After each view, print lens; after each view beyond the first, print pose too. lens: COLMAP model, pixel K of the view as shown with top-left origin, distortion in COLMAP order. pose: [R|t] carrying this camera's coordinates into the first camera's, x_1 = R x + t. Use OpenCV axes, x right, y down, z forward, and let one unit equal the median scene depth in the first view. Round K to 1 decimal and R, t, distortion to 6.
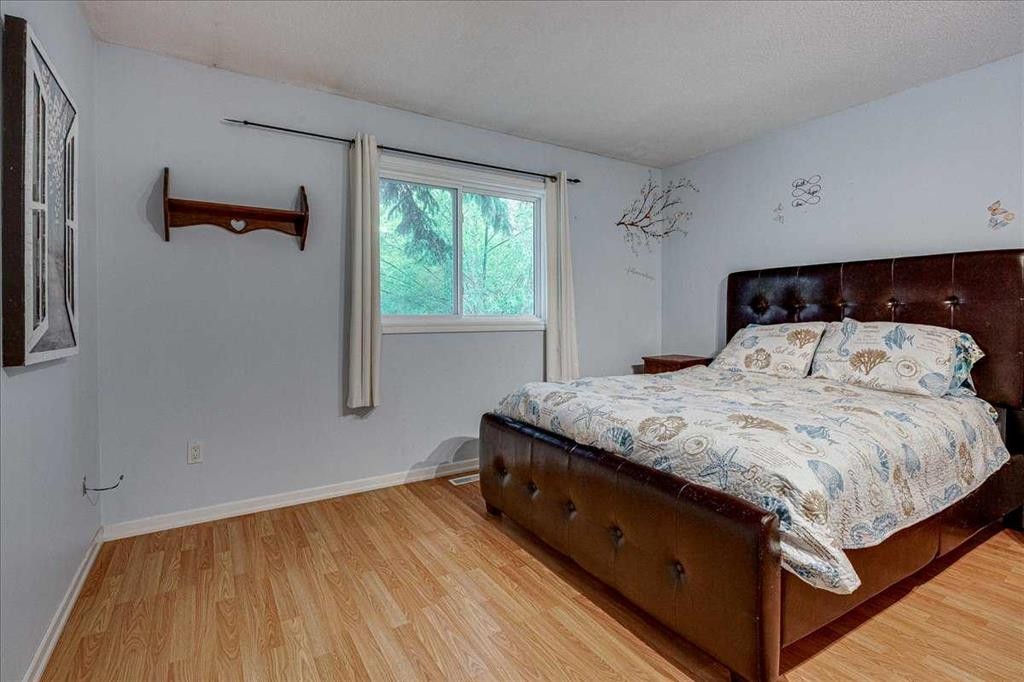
lens RADIAL K [[481.6, 0, 507.4], [0, 481.6, 312.3], [0, 0, 1]] dist [-0.001676, -0.000213]
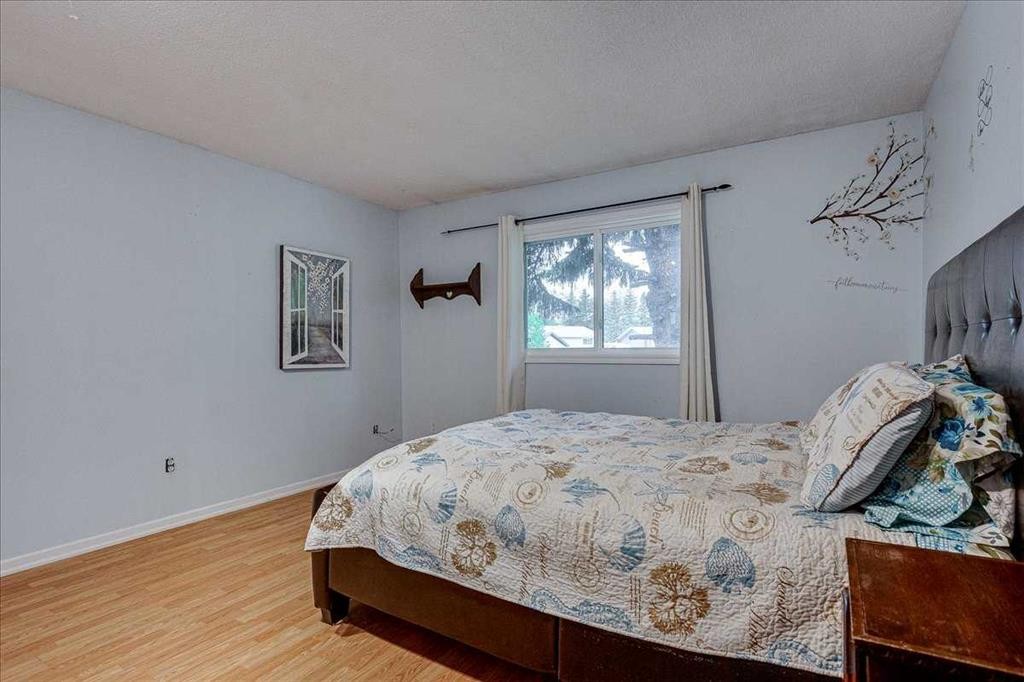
lens RADIAL K [[489.5, 0, 507.9], [0, 489.5, 343.3], [0, 0, 1]] dist [-0.000923, -0.000102]
pose [[0.470779, -0.009209, -0.882203, 0.993752], [0.012986, 0.999910, -0.003508, -0.005148], [0.882155, -0.009805, 0.470856, 0.376073]]
